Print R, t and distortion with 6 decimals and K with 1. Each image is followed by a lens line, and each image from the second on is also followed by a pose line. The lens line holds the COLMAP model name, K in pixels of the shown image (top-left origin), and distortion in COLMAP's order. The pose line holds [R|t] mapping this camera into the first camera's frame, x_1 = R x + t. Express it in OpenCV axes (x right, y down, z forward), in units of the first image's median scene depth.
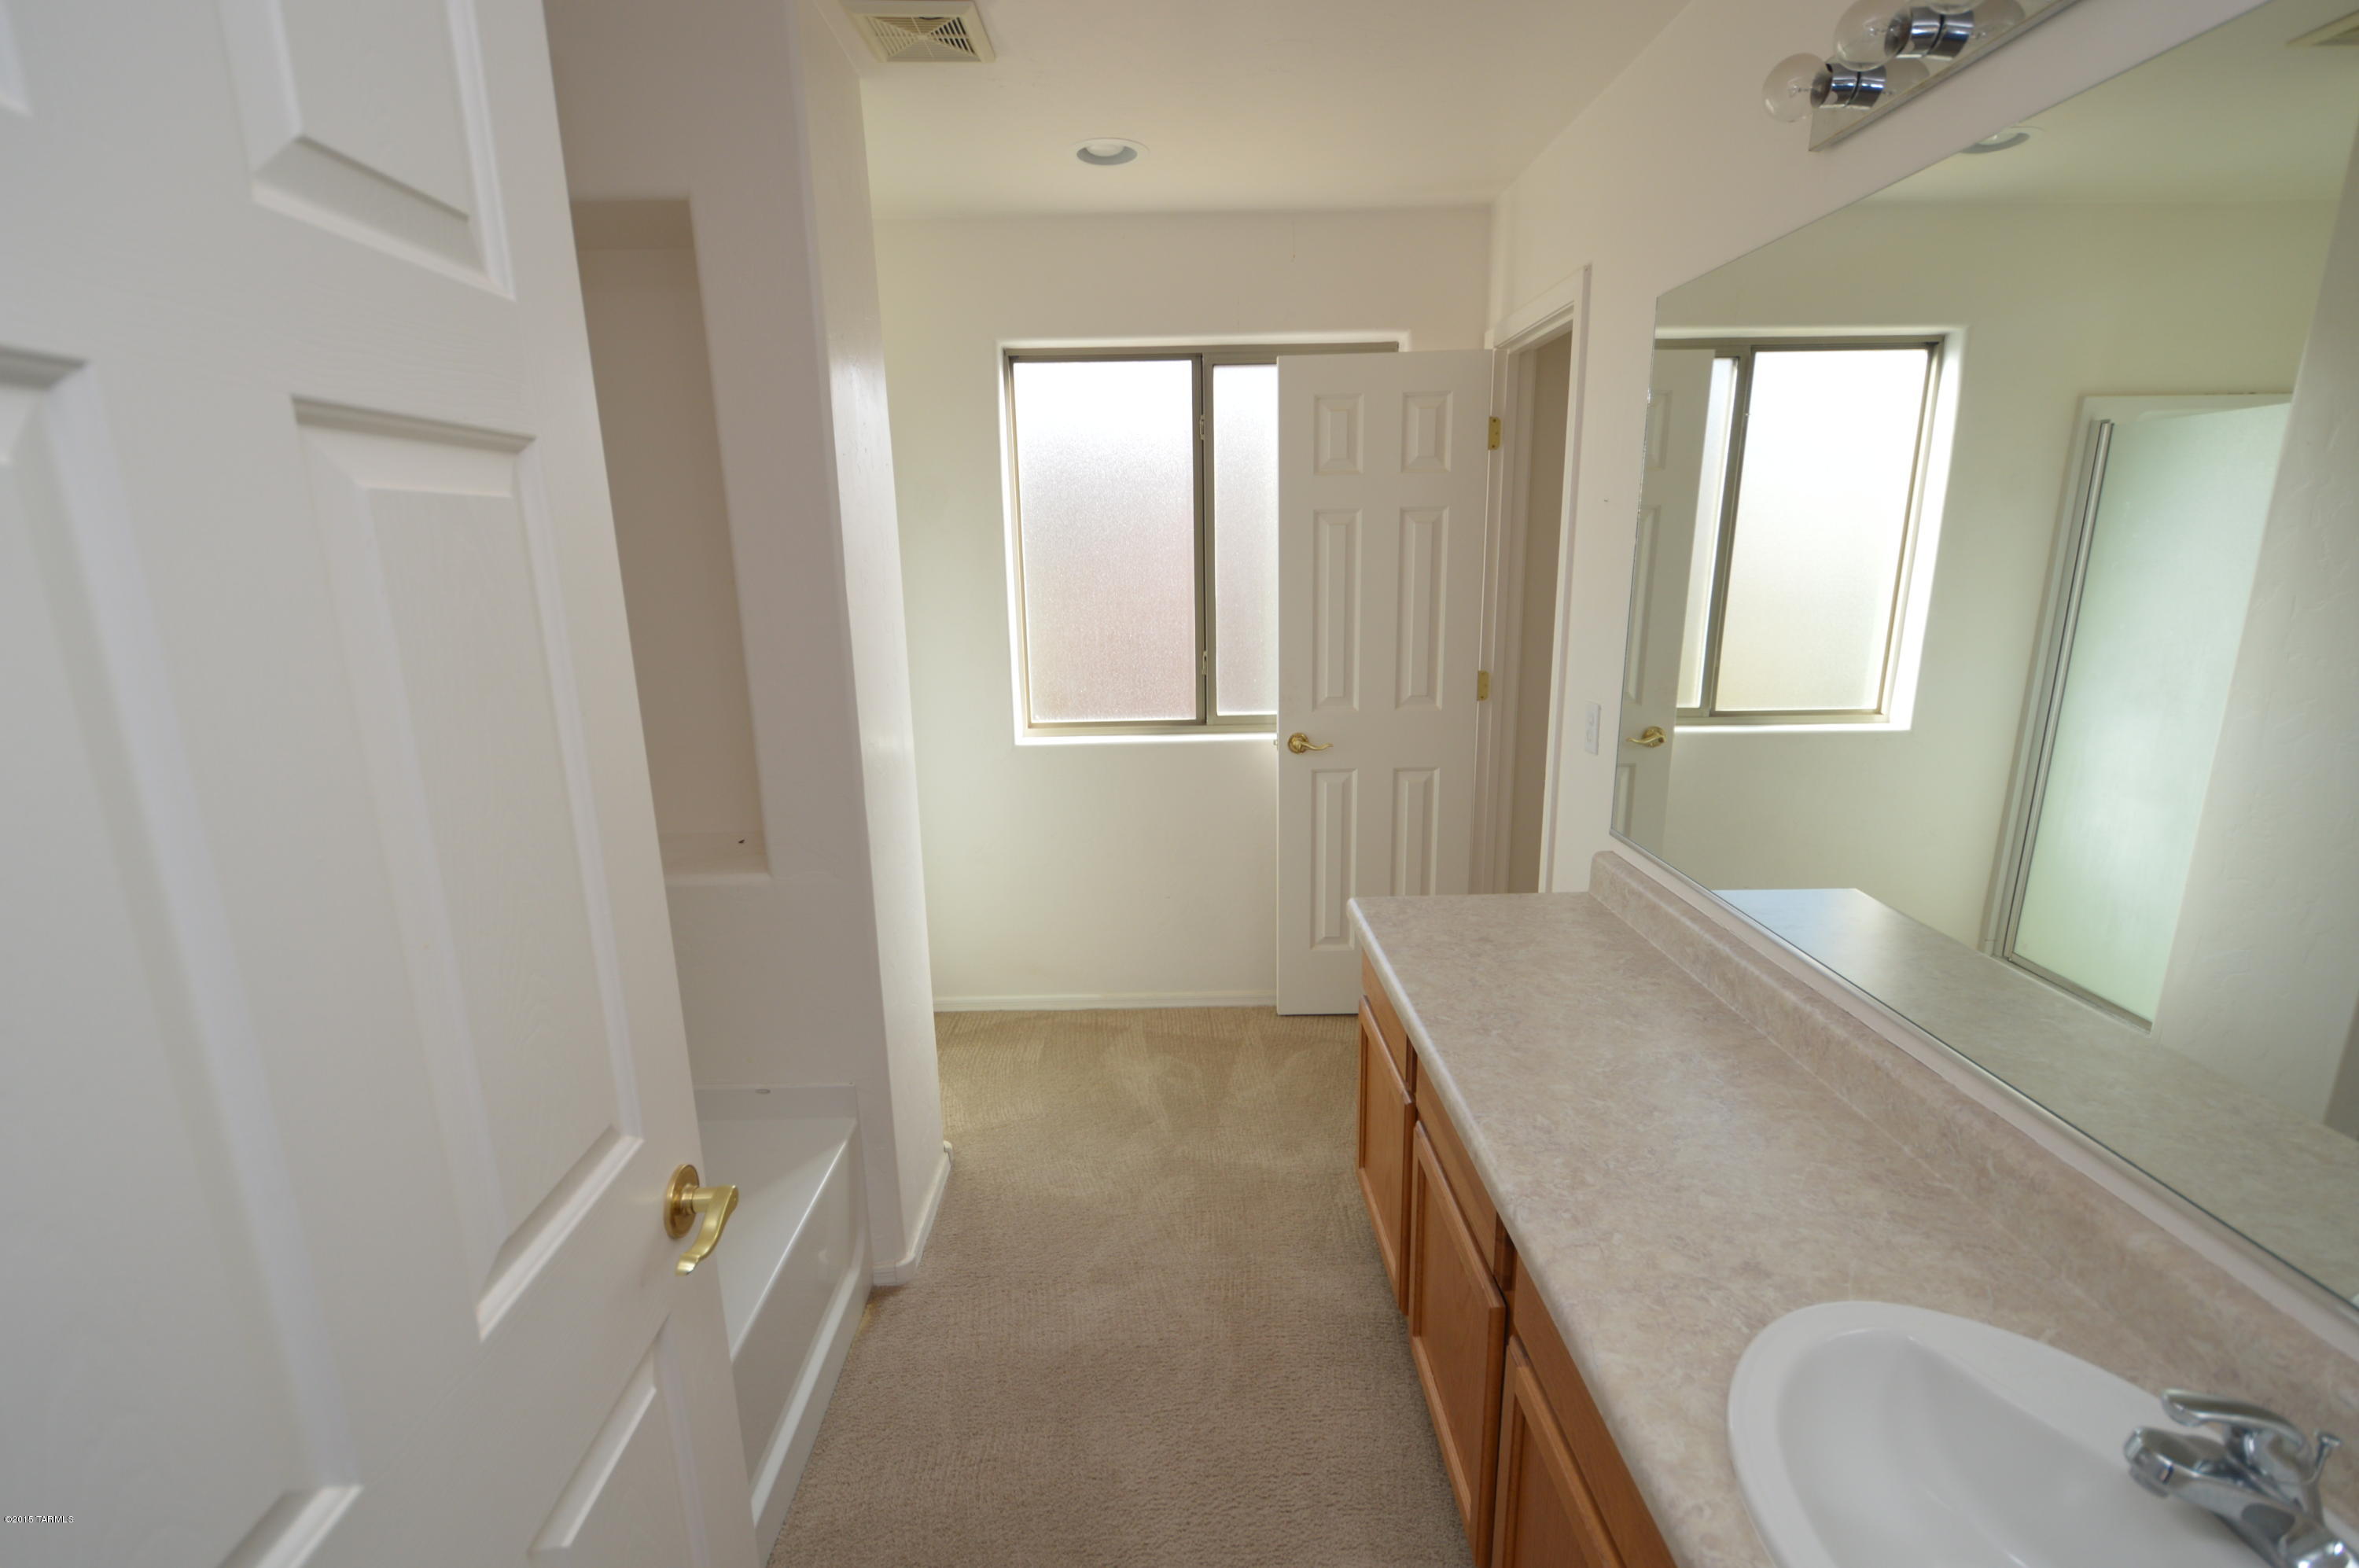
lens RADIAL K [[1037.9, 0, 1169.1], [0, 1037.9, 795.8], [0, 0, 1]] dist [0.025220, 0.000321]
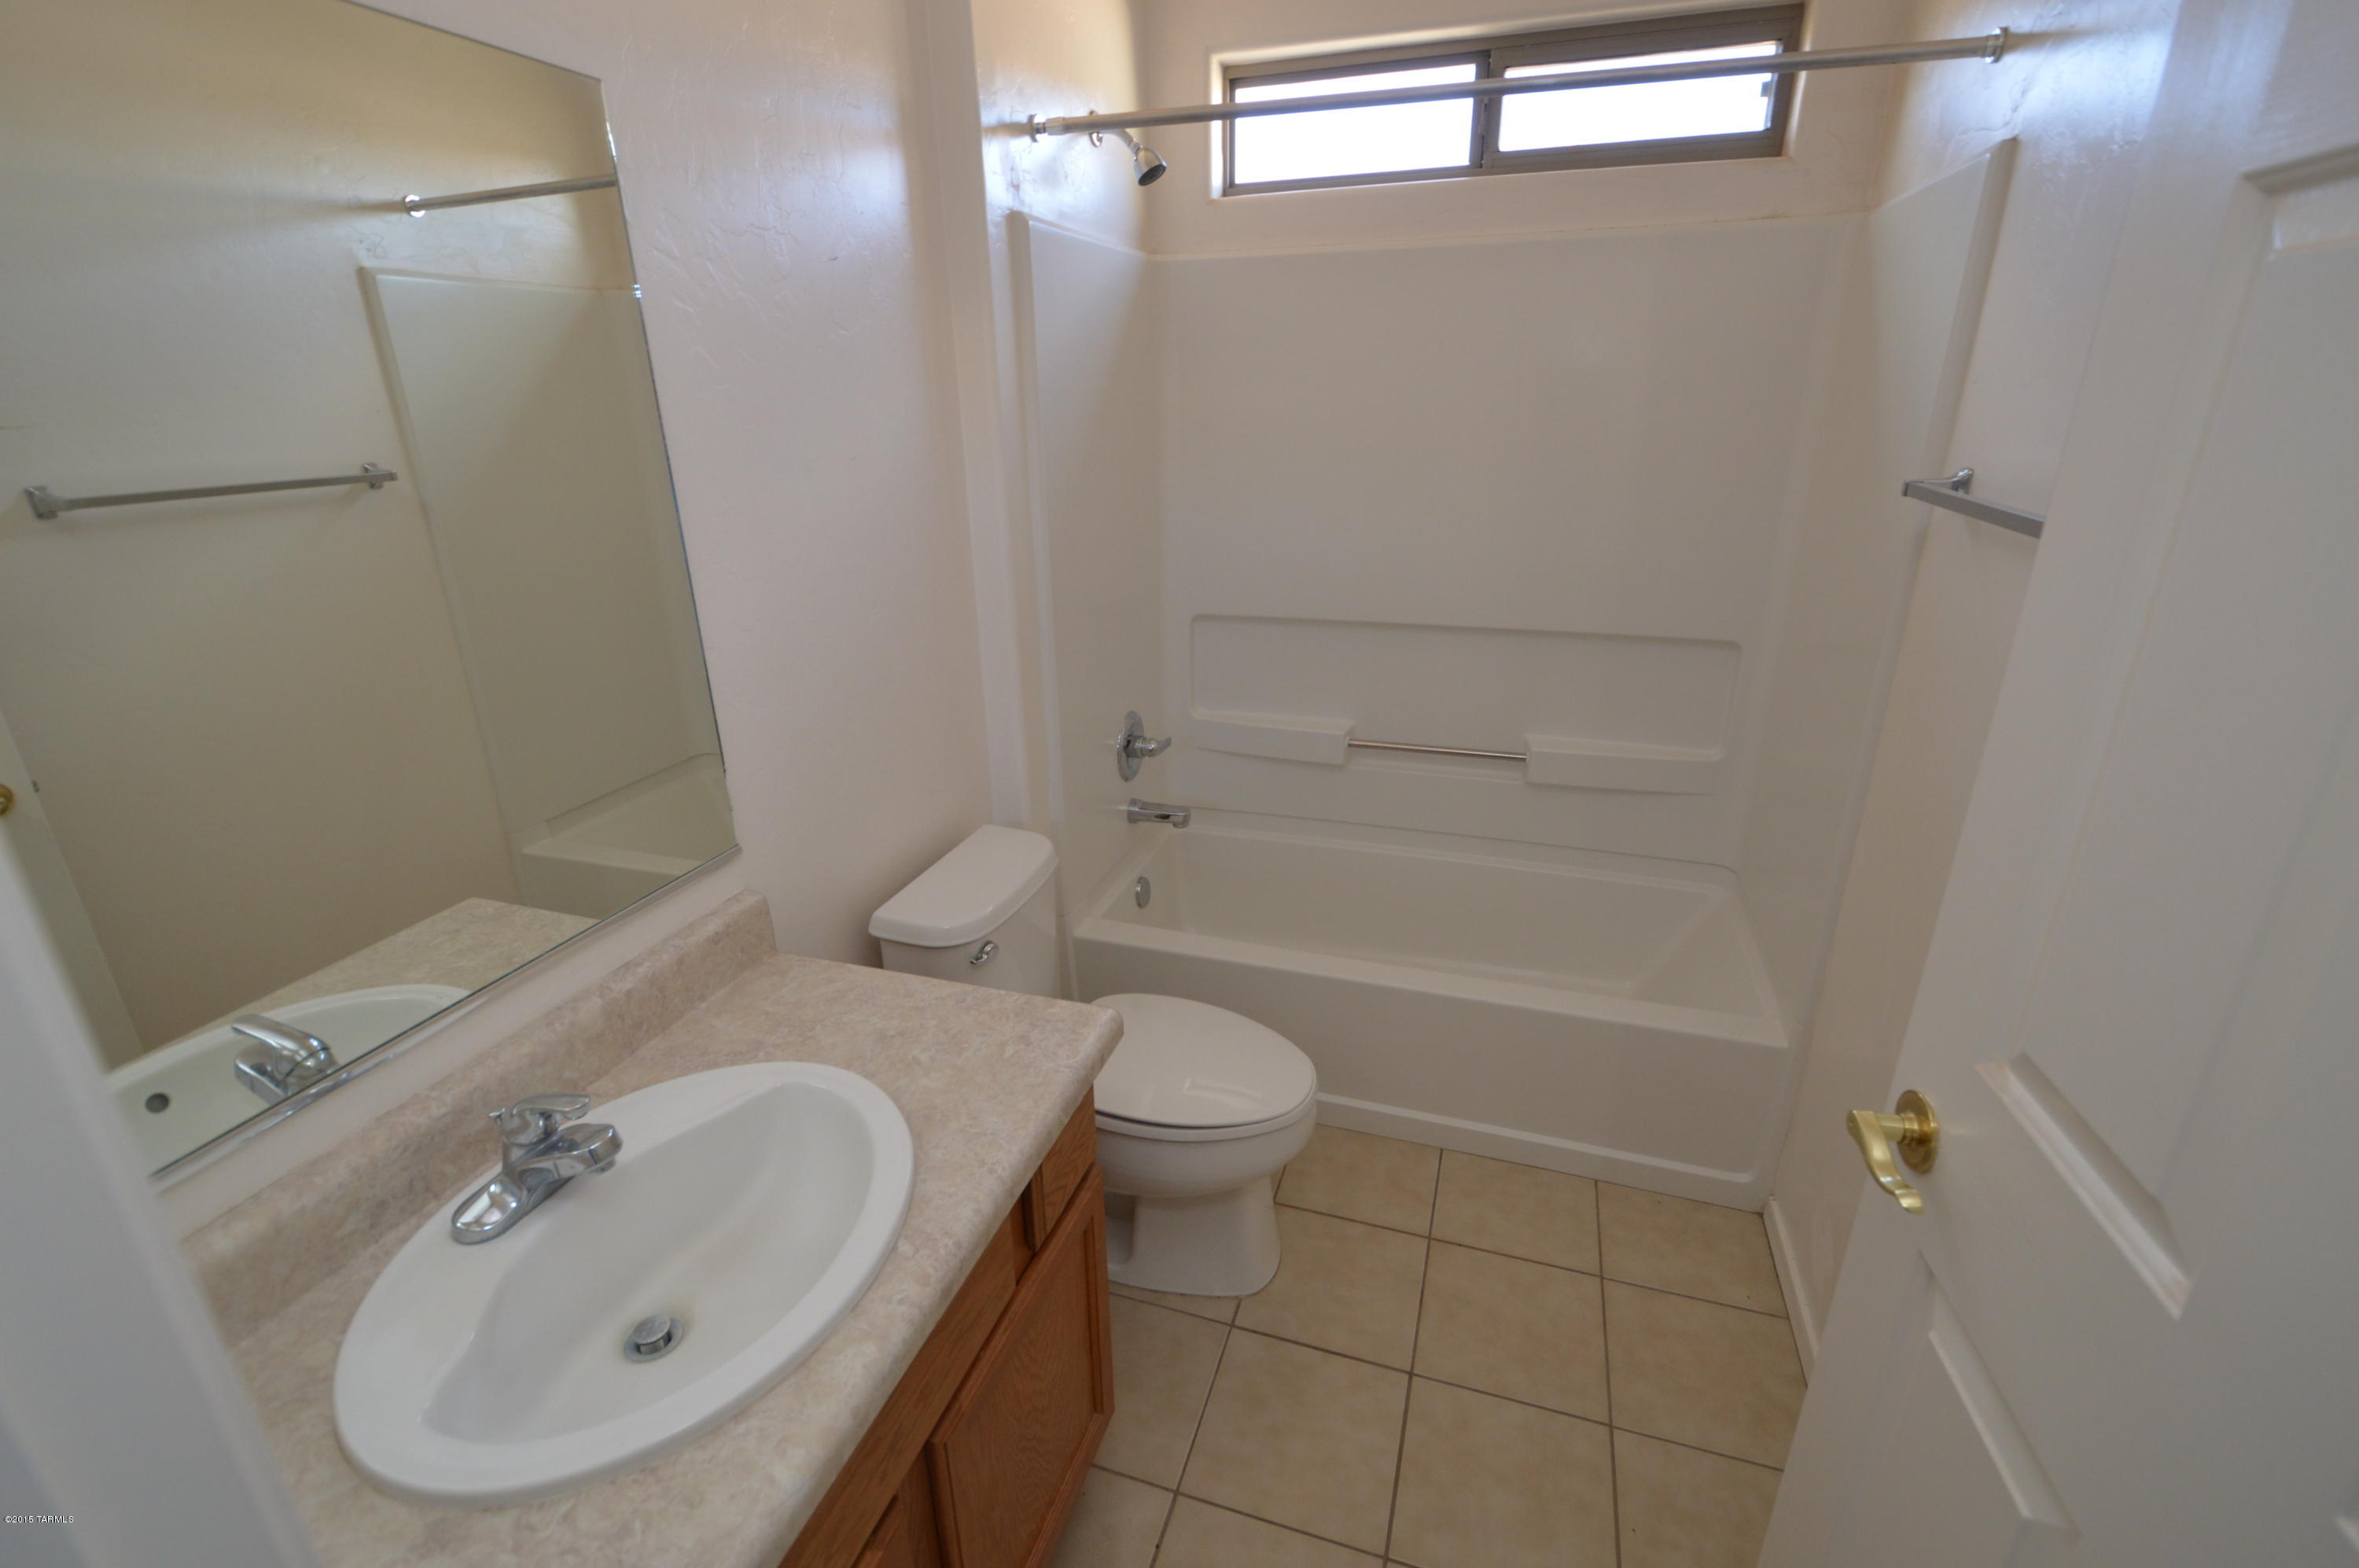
lens RADIAL K [[1037.9, 0, 1169.1], [0, 1037.9, 795.8], [0, 0, 1]] dist [0.025220, 0.000321]
pose [[-0.945492, -0.125319, 0.300568, -0.032755], [0.071656, 0.820302, 0.567423, -0.320544], [-0.317665, 0.558031, -0.766609, 1.207717]]
